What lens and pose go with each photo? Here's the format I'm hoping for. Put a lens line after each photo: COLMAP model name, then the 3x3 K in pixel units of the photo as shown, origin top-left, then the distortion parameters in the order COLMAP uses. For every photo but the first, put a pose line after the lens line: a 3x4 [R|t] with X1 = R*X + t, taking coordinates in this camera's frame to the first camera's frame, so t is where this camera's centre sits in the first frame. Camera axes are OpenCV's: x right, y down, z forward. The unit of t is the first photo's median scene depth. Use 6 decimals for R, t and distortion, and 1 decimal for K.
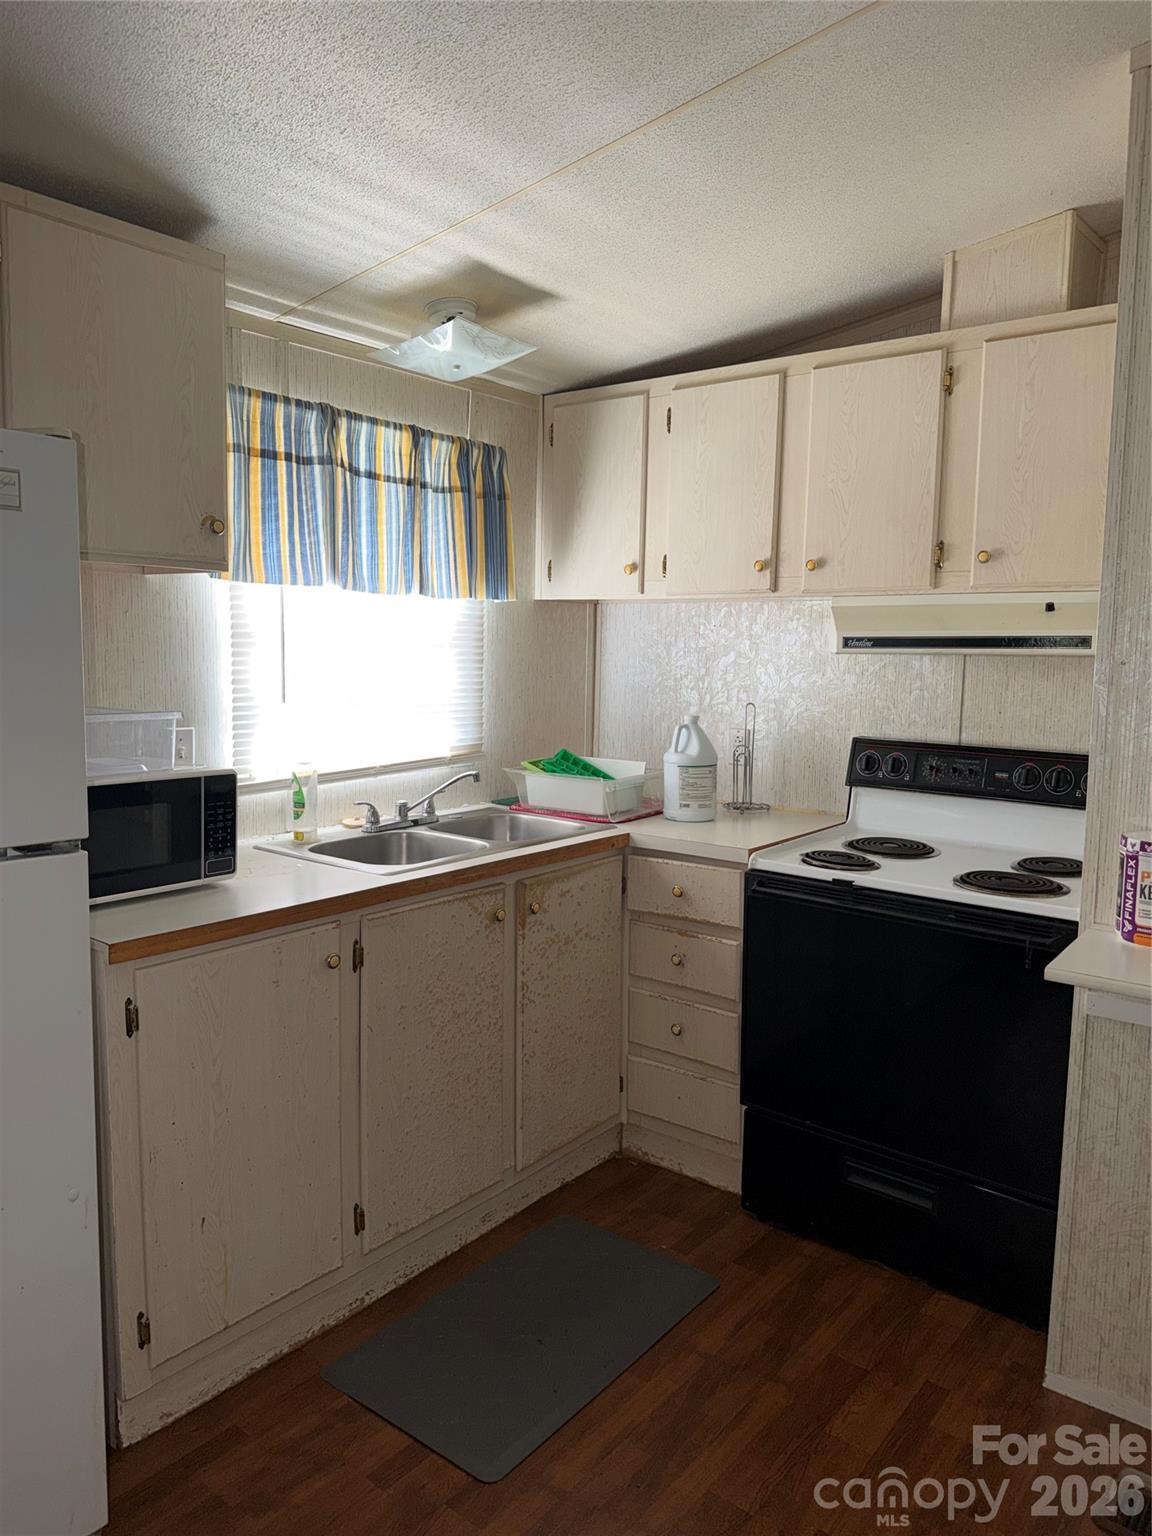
lens RADIAL K [[1098.9, 0, 565.9], [0, 1098.9, 779.3], [0, 0, 1]] dist [0.117700, -0.180511]
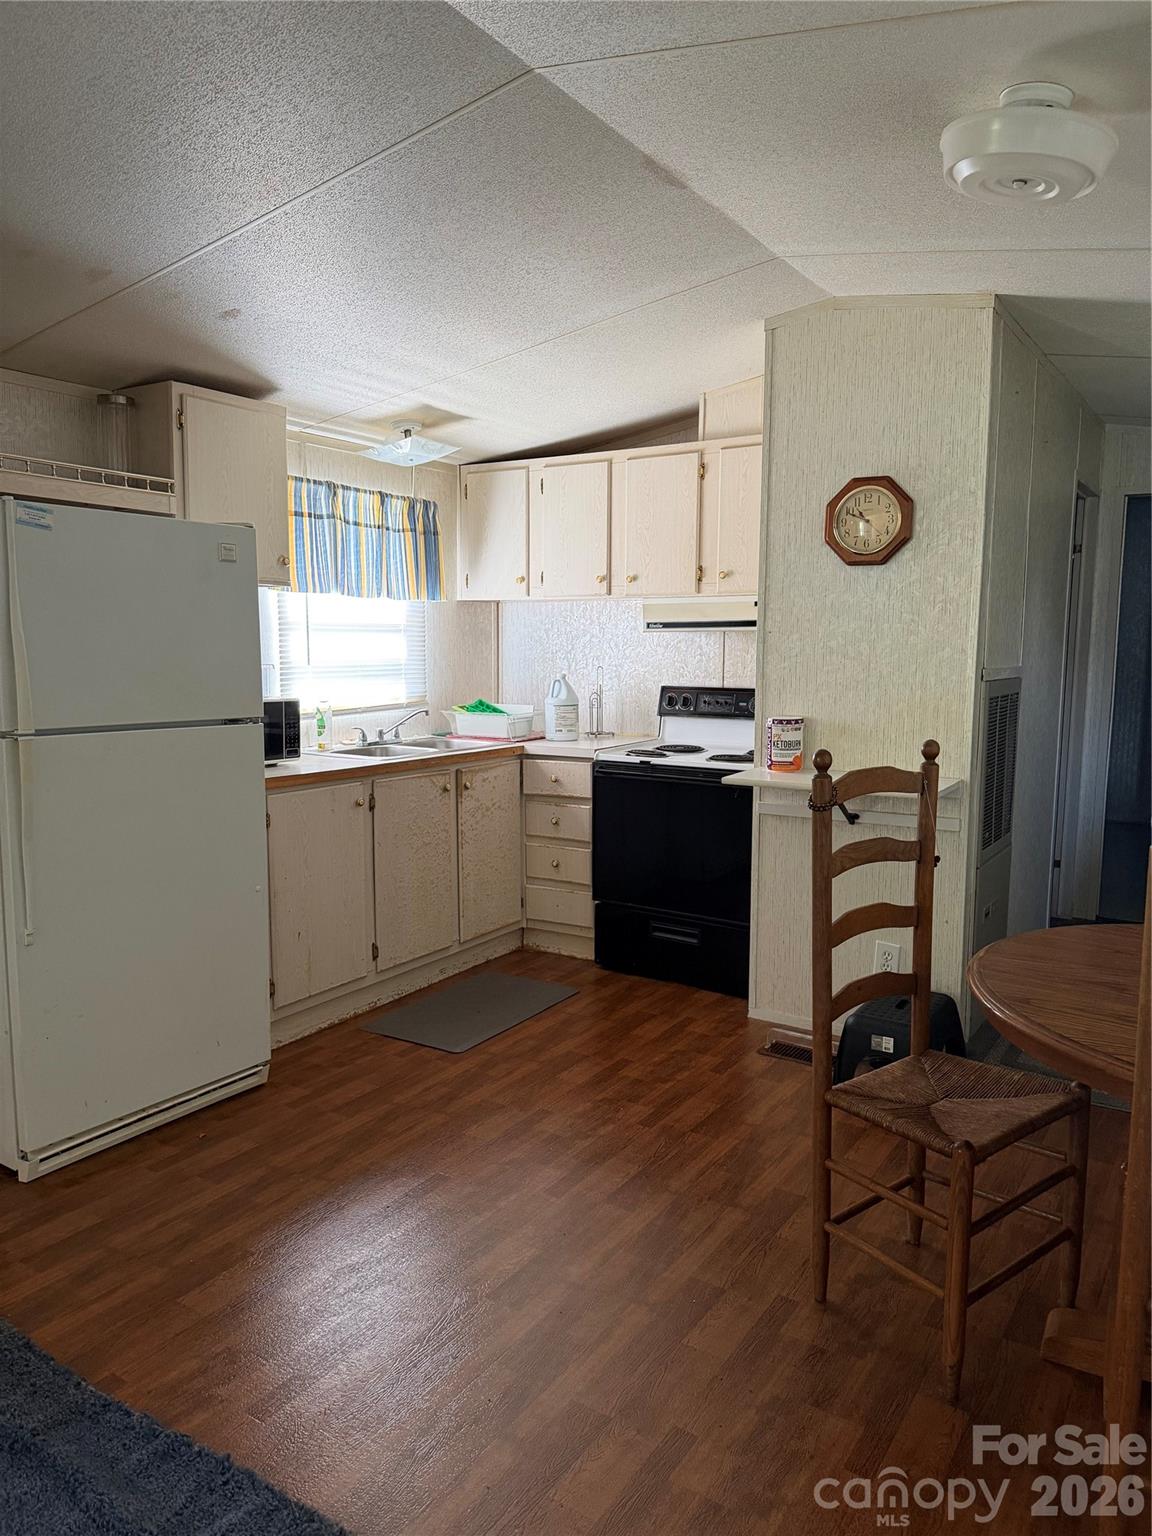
lens RADIAL K [[1098.9, 0, 565.9], [0, 1098.9, 779.3], [0, 0, 1]] dist [0.117700, -0.180511]
pose [[0.995395, -0.023169, 0.093015, -0.032221], [0.022912, 0.999730, 0.003825, 0.095821], [-0.093079, -0.001676, 0.995657, -0.623518]]
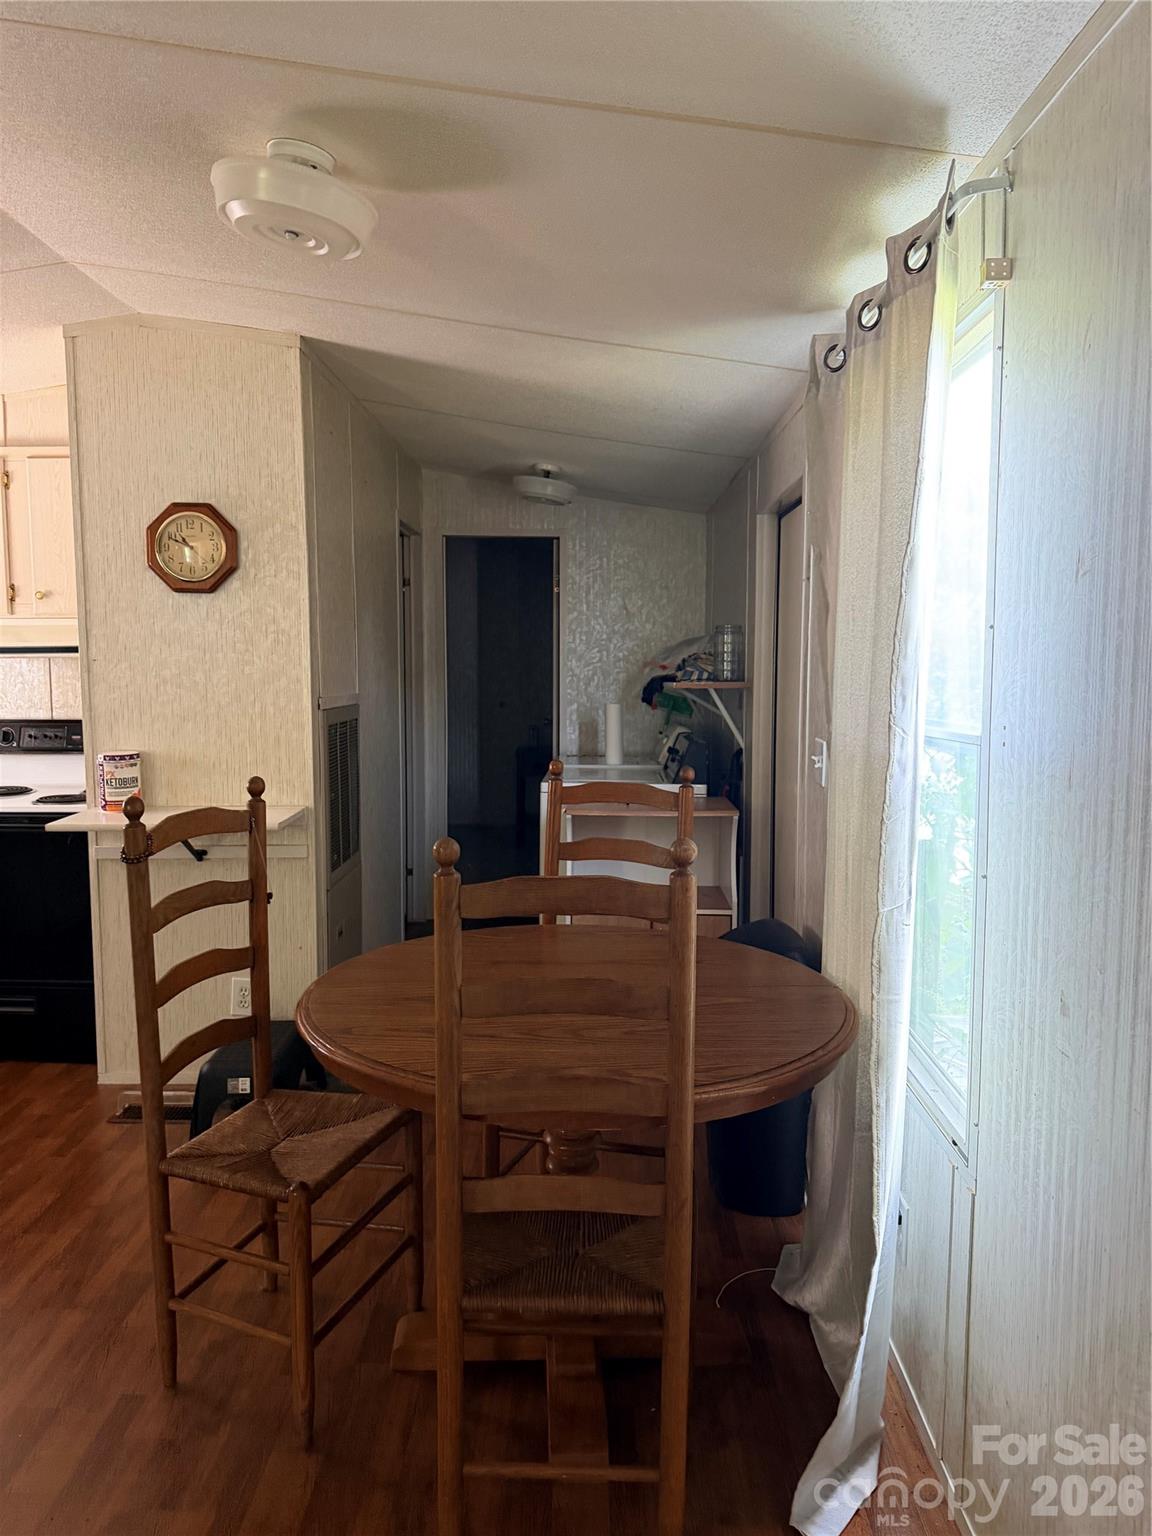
lens RADIAL K [[1114.4, 0, 576.0], [0, 1114.4, 768.0], [0, 0, 1]] dist [0.034924, -0.028842]
pose [[0.796472, -0.072241, 0.600345, 0.011828], [0.084697, 0.996378, 0.007530, 0.083200], [-0.598715, 0.044850, 0.799706, -0.623189]]
